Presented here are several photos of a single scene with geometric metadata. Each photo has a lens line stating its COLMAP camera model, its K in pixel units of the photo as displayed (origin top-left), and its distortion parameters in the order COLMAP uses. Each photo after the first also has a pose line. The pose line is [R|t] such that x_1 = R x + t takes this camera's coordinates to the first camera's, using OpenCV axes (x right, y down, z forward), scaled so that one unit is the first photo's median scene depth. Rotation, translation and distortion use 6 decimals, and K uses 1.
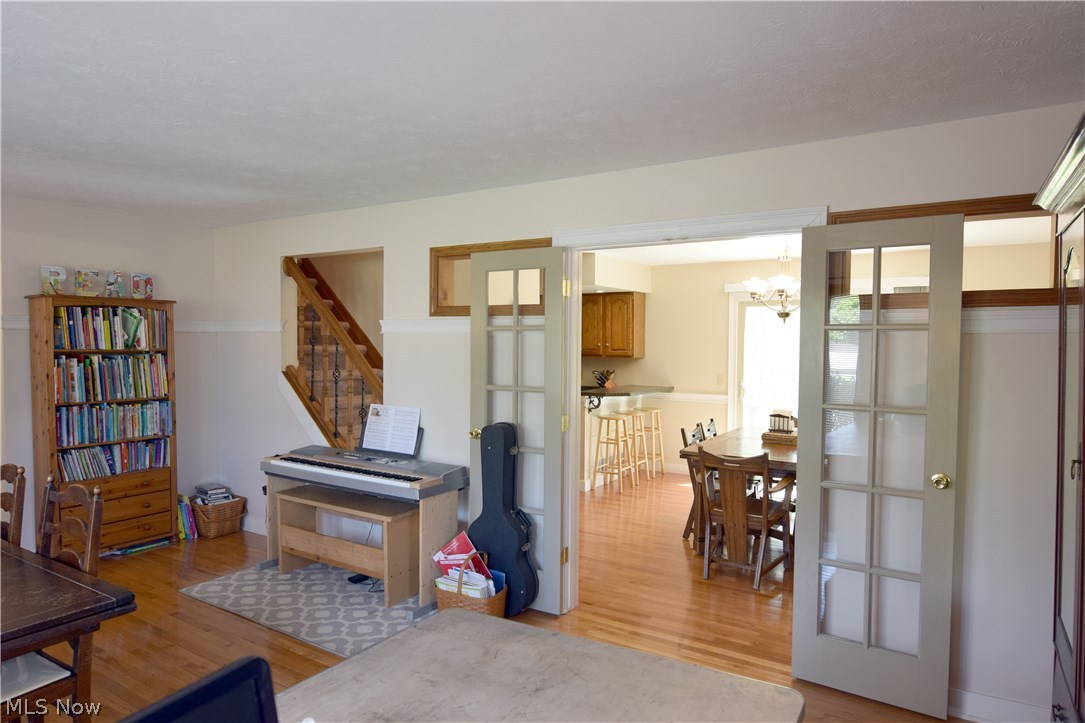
lens RADIAL K [[661.3, 0, 542.5], [0, 661.3, 361.5], [0, 0, 1]] dist [-0.004511, -0.000434]
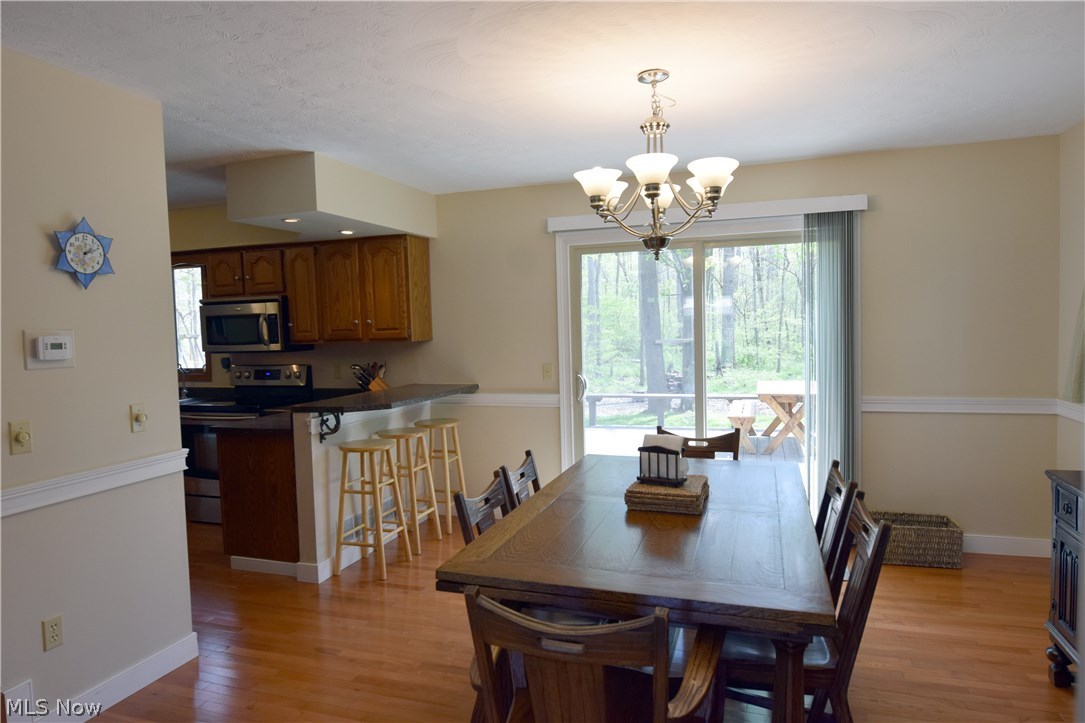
lens RADIAL K [[661.3, 0, 542.5], [0, 661.3, 361.5], [0, 0, 1]] dist [-0.004511, -0.000434]
pose [[0.971077, -0.044373, 0.234605, 0.121324], [0.039274, 0.998881, 0.026364, 0.002069], [-0.235512, -0.016387, 0.971733, 0.402228]]
